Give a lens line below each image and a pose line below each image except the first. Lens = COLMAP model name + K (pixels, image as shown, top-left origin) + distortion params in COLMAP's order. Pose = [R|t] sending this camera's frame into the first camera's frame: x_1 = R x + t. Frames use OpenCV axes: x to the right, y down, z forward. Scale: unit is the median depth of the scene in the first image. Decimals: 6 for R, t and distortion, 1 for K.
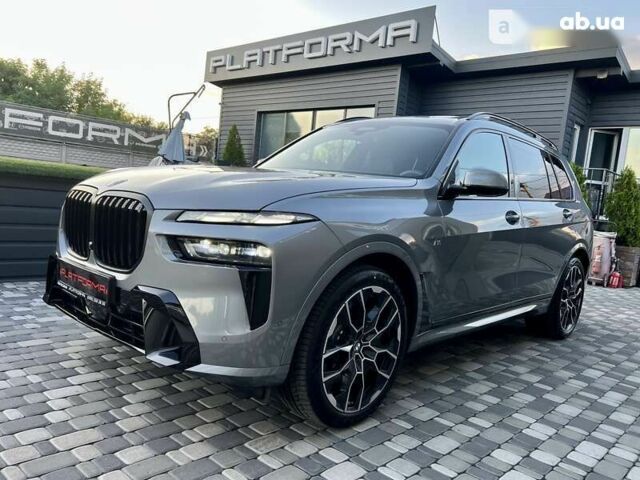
lens RADIAL K [[518.7, 0, 307.0], [0, 518.7, 238.0], [0, 0, 1]] dist [0.036455, -0.042773]
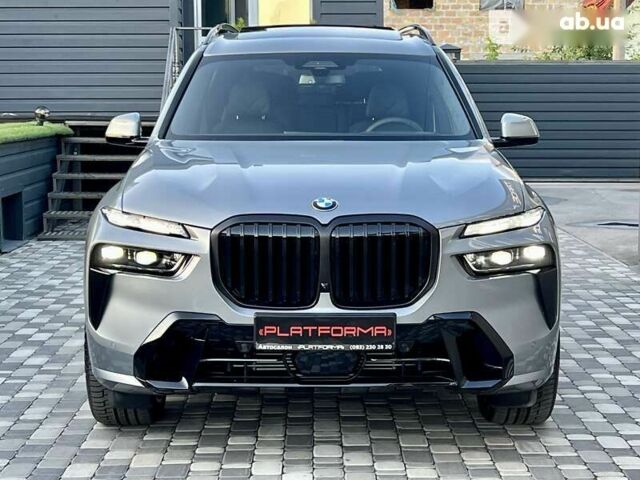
lens RADIAL K [[1310.0, 0, 299.8], [0, 1310.0, 260.0], [0, 0, 1]] dist [0.195717, 0.000000]
pose [[0.719977, -0.191356, 0.667095, -1.383285], [0.130749, 0.981423, 0.140407, -0.245198], [-0.681570, -0.013868, 0.731622, -0.350139]]
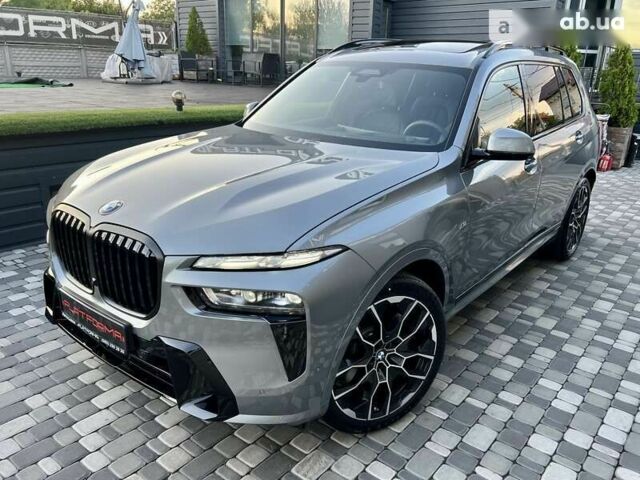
lens RADIAL K [[518.7, 0, 313.5], [0, 518.7, 241.4], [0, 0, 1]] dist [0.036455, -0.042773]
pose [[0.994742, -0.092872, 0.043168, -0.056465], [0.079184, 0.964763, 0.250924, -0.194292], [-0.064951, -0.246186, 0.967044, 0.096747]]
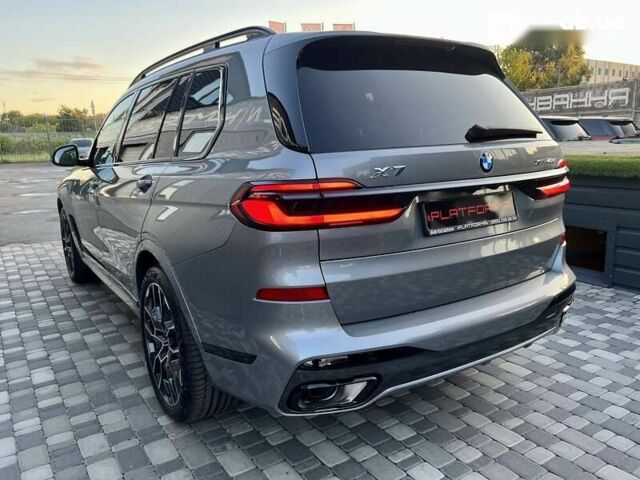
lens RADIAL K [[518.7, 0, 314.0], [0, 518.7, 229.8], [0, 0, 1]] dist [0.036455, -0.042773]
pose [[-0.243527, 0.082040, -0.966418, 1.430464], [-0.071756, 0.992161, 0.102307, -0.091102], [0.967236, 0.094261, -0.235731, 1.867040]]
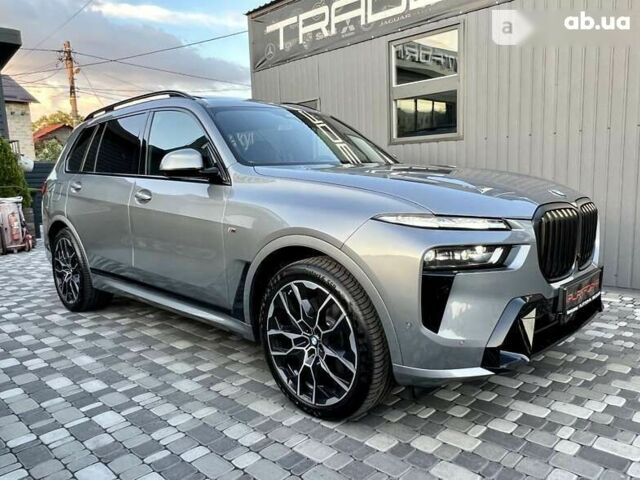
lens RADIAL K [[518.7, 0, 317.8], [0, 518.7, 241.0], [0, 0, 1]] dist [0.036455, -0.042773]
pose [[0.001657, -0.227929, 0.973676, -1.099860], [0.117113, 0.967021, 0.226172, -0.240542], [-0.993117, 0.113656, 0.028296, 1.147761]]
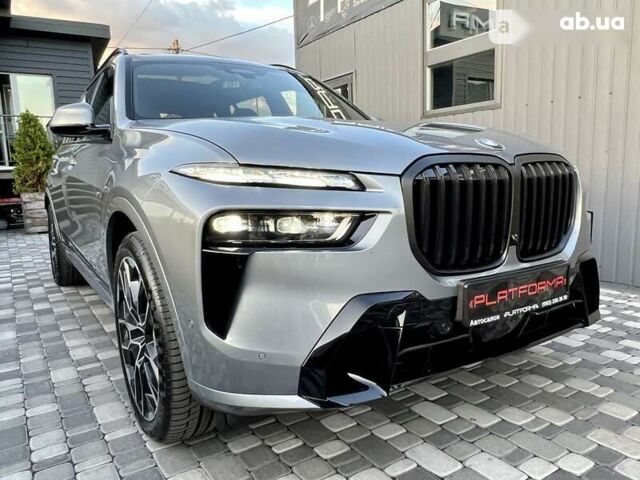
lens RADIAL K [[503.6, 0, 316.5], [0, 503.6, 238.1], [0, 0, 1]] dist [-0.000113, 0.003665]
pose [[0.229453, -0.232470, 0.945150, -0.849400], [0.130175, 0.969664, 0.206897, -0.121829], [-0.964575, 0.075562, 0.252754, 0.838883]]
